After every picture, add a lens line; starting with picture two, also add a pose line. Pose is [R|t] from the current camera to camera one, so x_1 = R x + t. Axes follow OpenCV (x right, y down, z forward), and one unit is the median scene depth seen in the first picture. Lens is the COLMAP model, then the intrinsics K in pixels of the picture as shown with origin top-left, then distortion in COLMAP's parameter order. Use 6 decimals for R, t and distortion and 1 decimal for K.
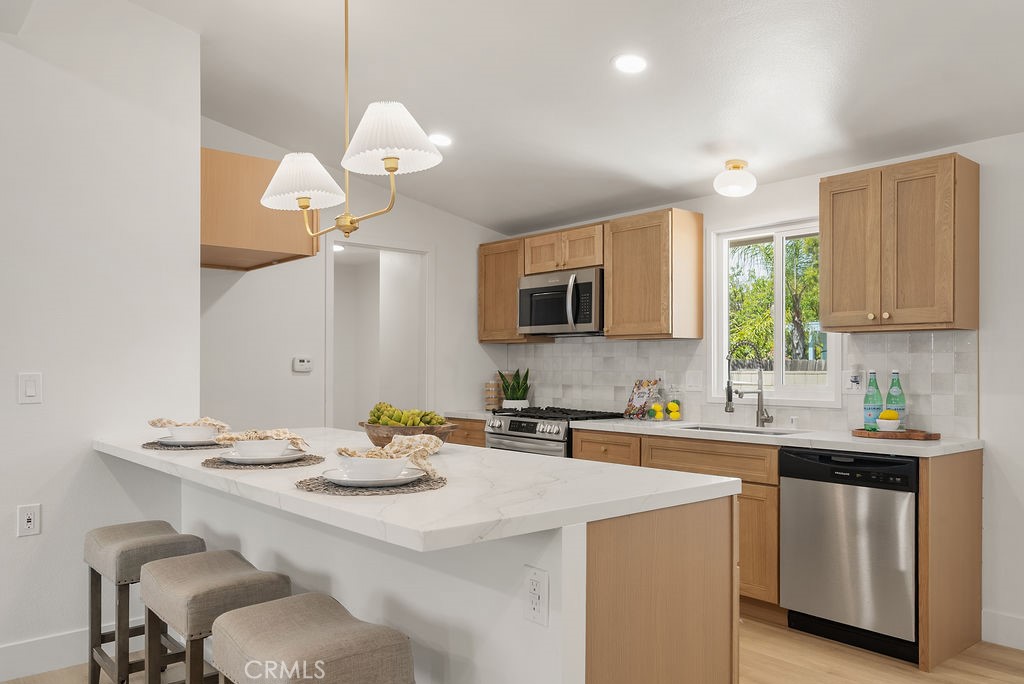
lens RADIAL K [[753.8, 0, 508.9], [0, 753.8, 362.6], [0, 0, 1]] dist [0.004254, 0.003081]
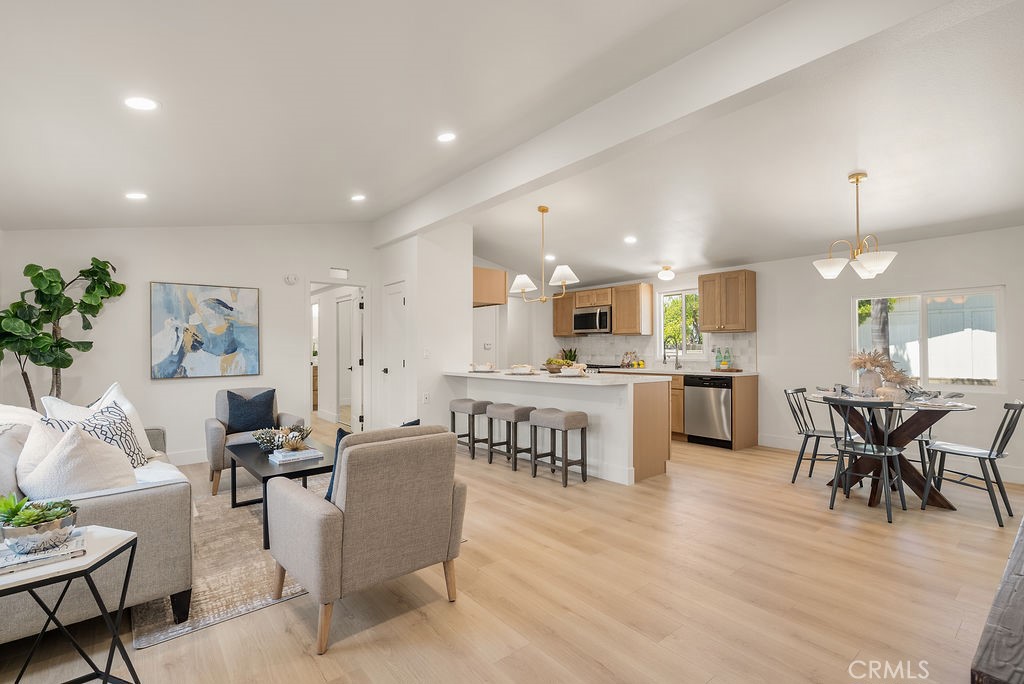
lens RADIAL K [[467.0, 0, 514.3], [0, 467.0, 338.5], [0, 0, 1]] dist [0.000084, 0.000319]
pose [[0.999926, -0.002604, -0.011908, -0.191786], [0.002362, 0.999791, -0.020294, 0.010458], [0.011958, 0.020264, 0.999723, -0.570773]]
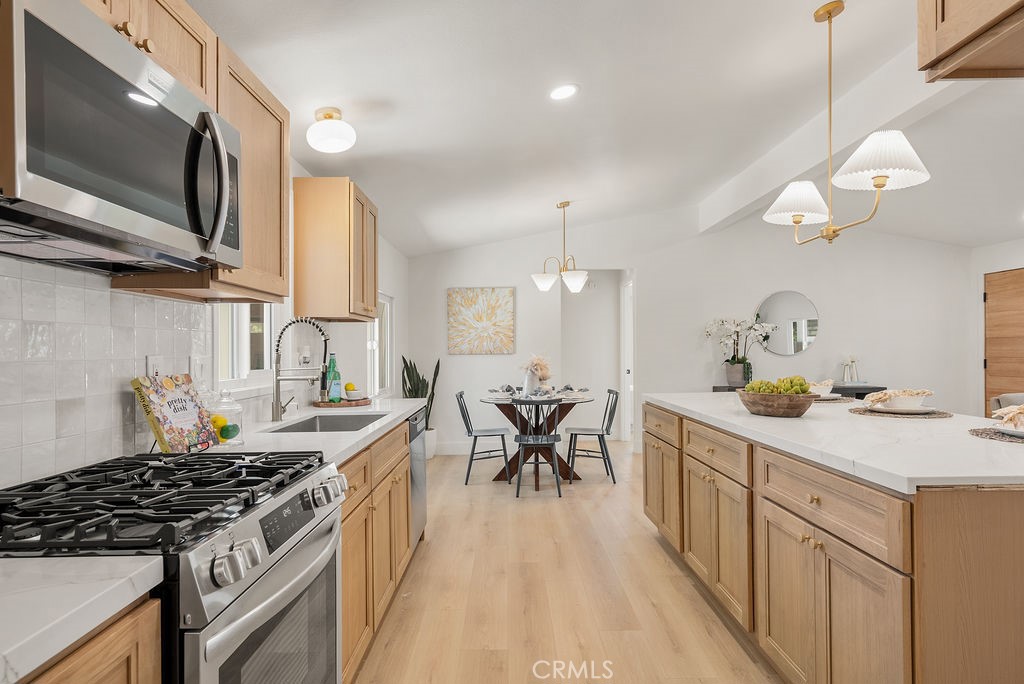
lens RADIAL K [[558.9, 0, 512.0], [0, 558.9, 342.0], [0, 0, 1]] dist [0.000802, 0.000068]
pose [[-0.763039, 0.011186, 0.646255, -0.253400], [0.003281, 0.999904, -0.013434, 0.008454], [-0.646344, -0.008131, -0.763003, 1.273224]]
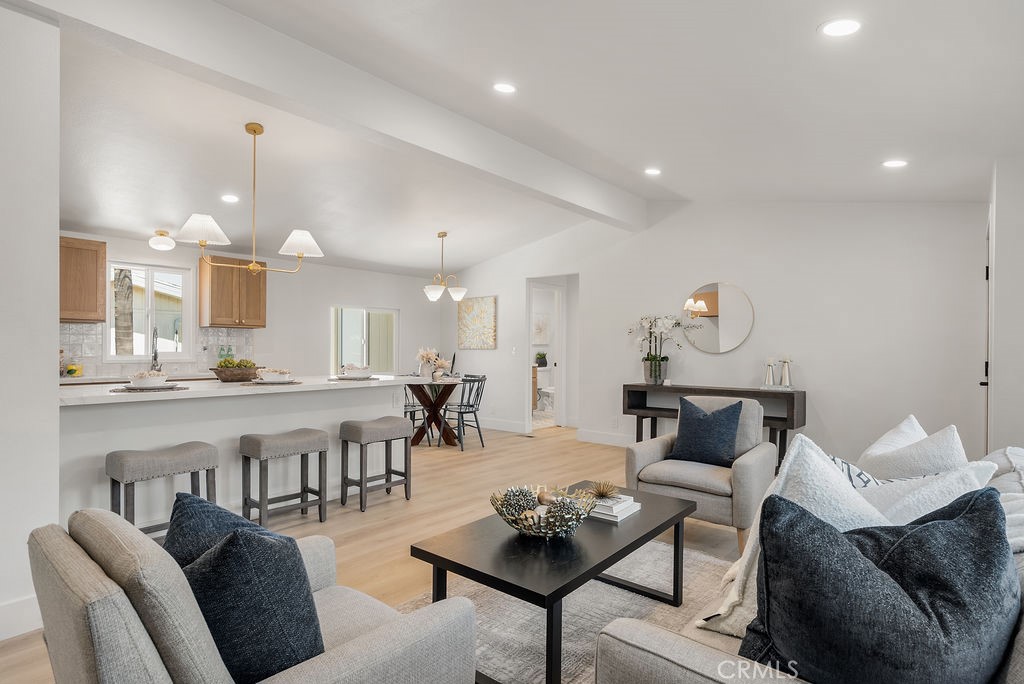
lens RADIAL K [[531.9, 0, 512.0], [0, 531.9, 342.0], [0, 0, 1]] dist [0.001788, 0.000236]
pose [[-0.167117, 0.012663, 0.985856, -1.071599], [-0.004224, 0.999899, -0.013560, 0.019454], [-0.985928, -0.006430, -0.167047, 0.346695]]
